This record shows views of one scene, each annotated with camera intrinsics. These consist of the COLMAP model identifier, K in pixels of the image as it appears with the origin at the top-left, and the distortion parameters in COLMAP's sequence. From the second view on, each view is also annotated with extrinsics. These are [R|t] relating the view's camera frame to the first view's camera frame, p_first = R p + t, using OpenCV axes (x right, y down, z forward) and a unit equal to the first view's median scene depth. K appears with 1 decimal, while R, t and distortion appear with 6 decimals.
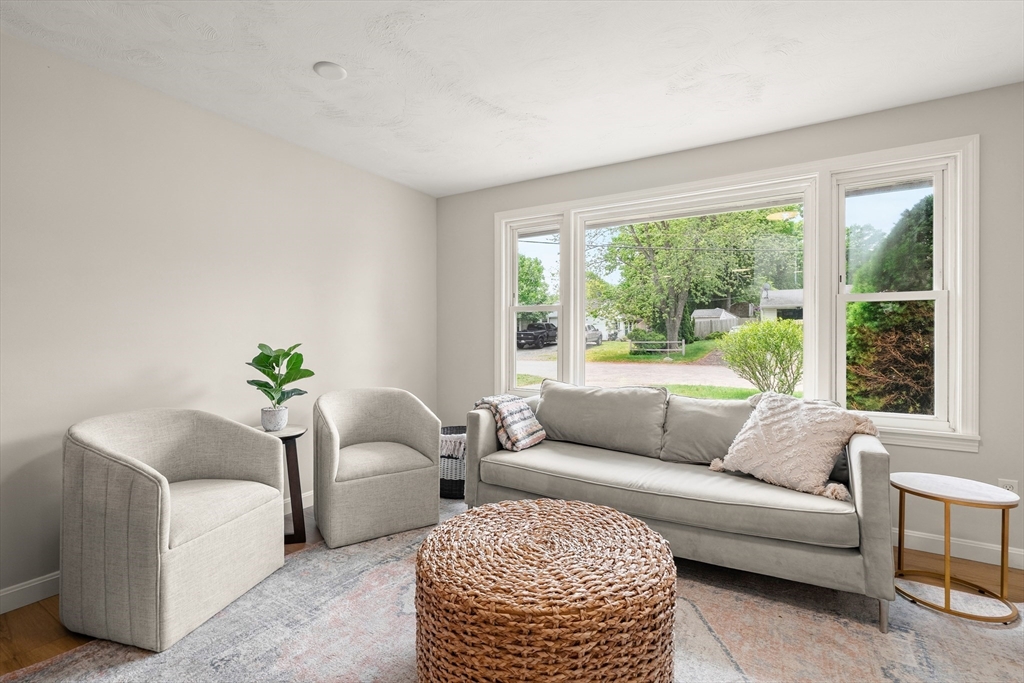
lens RADIAL K [[468.5, 0, 517.9], [0, 468.5, 335.2], [0, 0, 1]] dist [-0.012278, 0.002216]
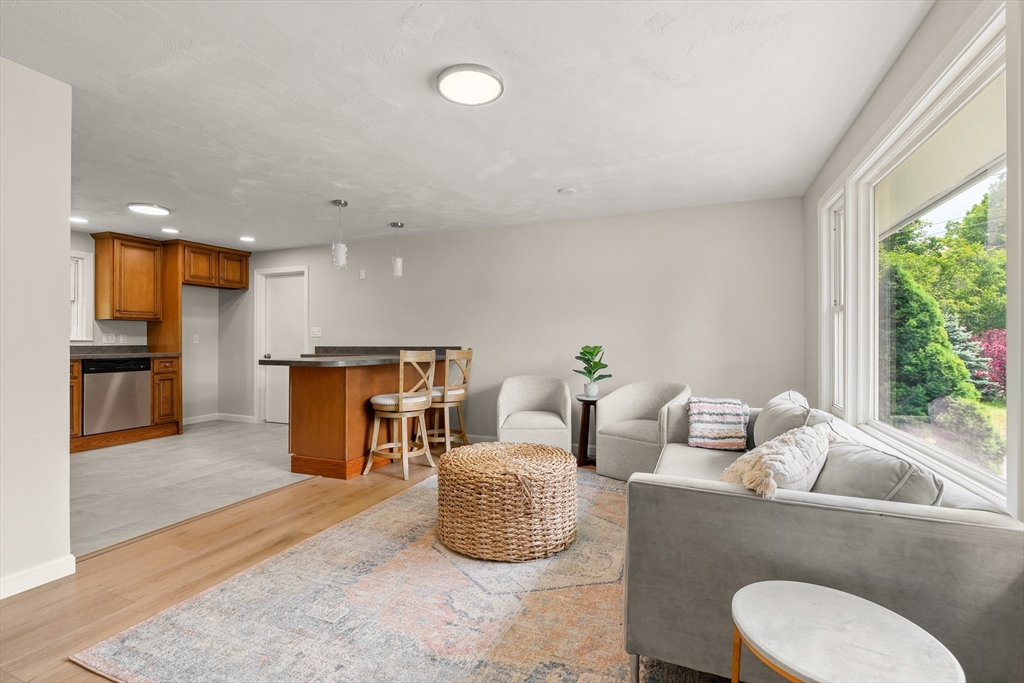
lens RADIAL K [[468.5, 0, 516.1], [0, 468.5, 336.1], [0, 0, 1]] dist [-0.012278, 0.002216]
pose [[0.152692, -0.008363, -0.988238, 1.057734], [0.000383, 0.999965, -0.008404, -0.003952], [0.988274, 0.000905, 0.152690, 0.432110]]
